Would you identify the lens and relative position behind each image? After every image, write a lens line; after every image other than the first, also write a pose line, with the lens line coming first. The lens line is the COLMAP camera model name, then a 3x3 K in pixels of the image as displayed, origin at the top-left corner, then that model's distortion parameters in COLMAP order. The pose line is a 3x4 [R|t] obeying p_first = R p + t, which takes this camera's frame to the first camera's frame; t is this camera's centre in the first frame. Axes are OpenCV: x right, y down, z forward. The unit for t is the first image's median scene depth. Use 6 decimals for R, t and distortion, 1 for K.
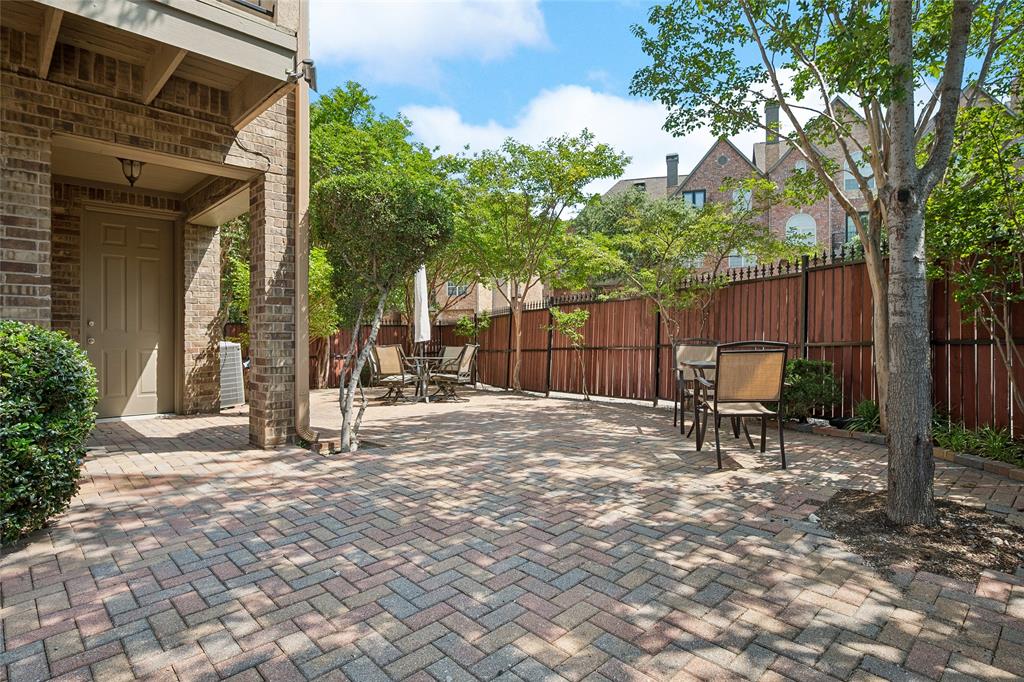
lens RADIAL K [[545.7, 0, 517.0], [0, 545.7, 341.1], [0, 0, 1]] dist [0.002120, 0.001486]
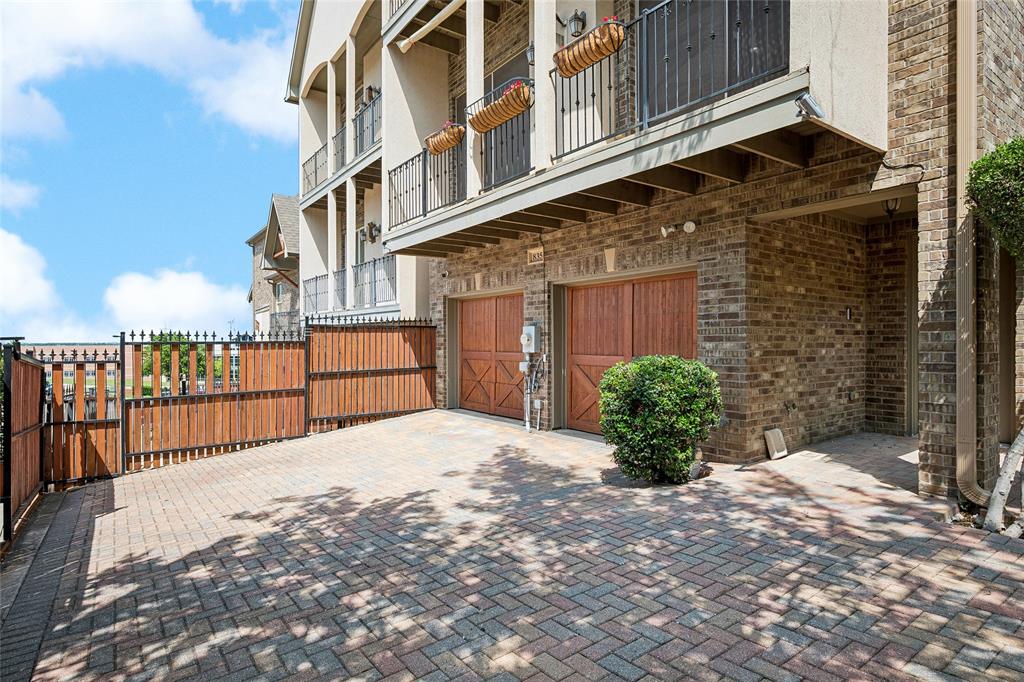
lens RADIAL K [[545.7, 0, 517.0], [0, 545.7, 341.1], [0, 0, 1]] dist [0.002120, 0.001486]
pose [[-0.109085, 0.003332, -0.994027, 0.679814], [-0.002333, 0.999991, 0.003608, -0.073850], [0.994030, 0.002713, -0.109076, 0.619089]]
